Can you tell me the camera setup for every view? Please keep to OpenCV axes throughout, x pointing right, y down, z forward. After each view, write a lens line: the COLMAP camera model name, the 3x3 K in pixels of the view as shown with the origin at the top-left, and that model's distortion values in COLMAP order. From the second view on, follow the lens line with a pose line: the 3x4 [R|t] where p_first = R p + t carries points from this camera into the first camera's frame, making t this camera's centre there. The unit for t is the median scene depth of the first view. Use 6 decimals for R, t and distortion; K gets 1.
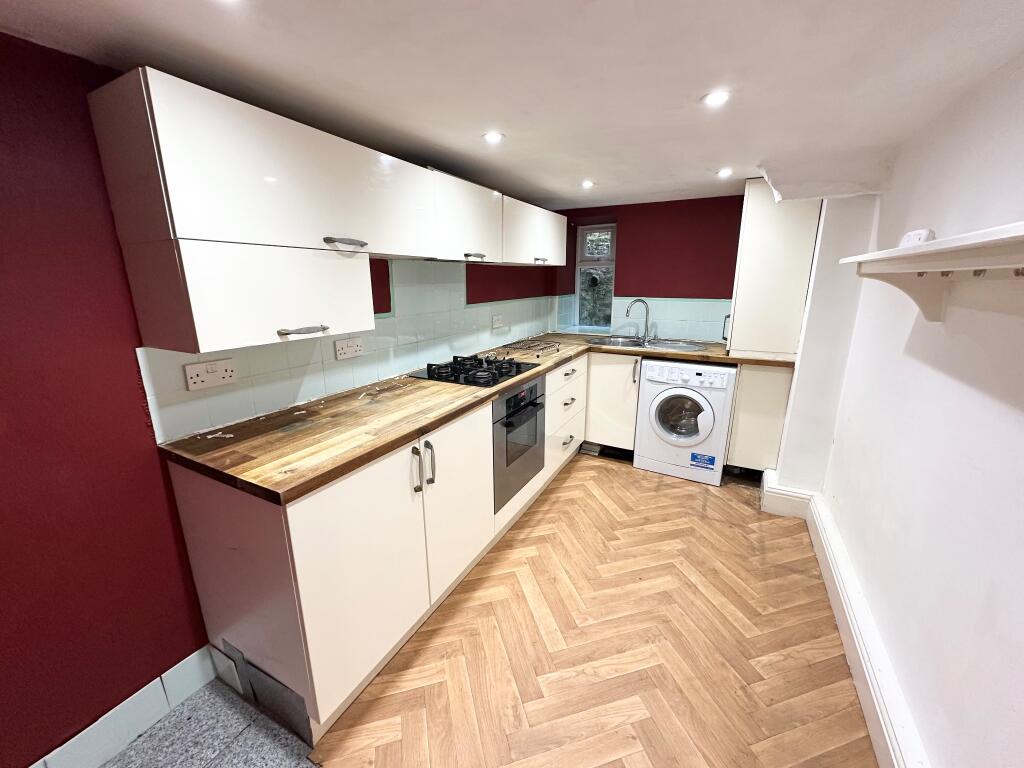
lens RADIAL K [[406.7, 0, 511.3], [0, 406.7, 378.7], [0, 0, 1]] dist [0.008345, -0.000151]
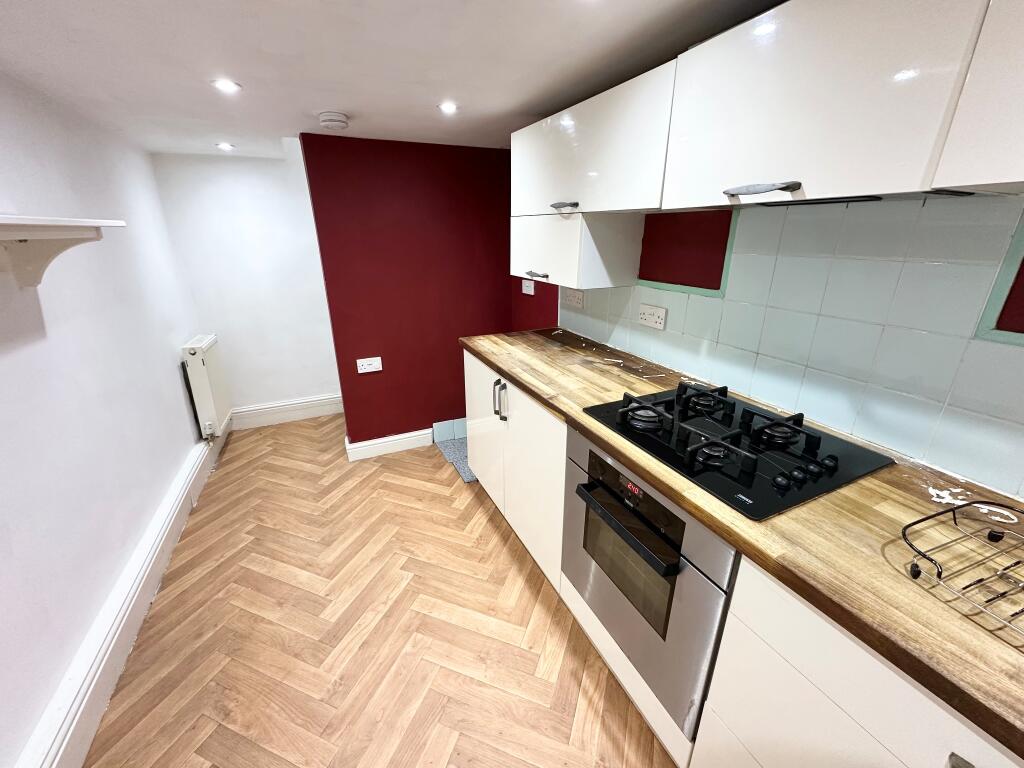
lens RADIAL K [[406.7, 0, 511.3], [0, 406.7, 378.7], [0, 0, 1]] dist [0.008345, -0.000151]
pose [[-0.587708, 0.280916, -0.758740, 0.582345], [-0.191330, 0.862934, 0.467694, -0.358887], [0.786125, 0.420037, -0.453405, 1.367312]]
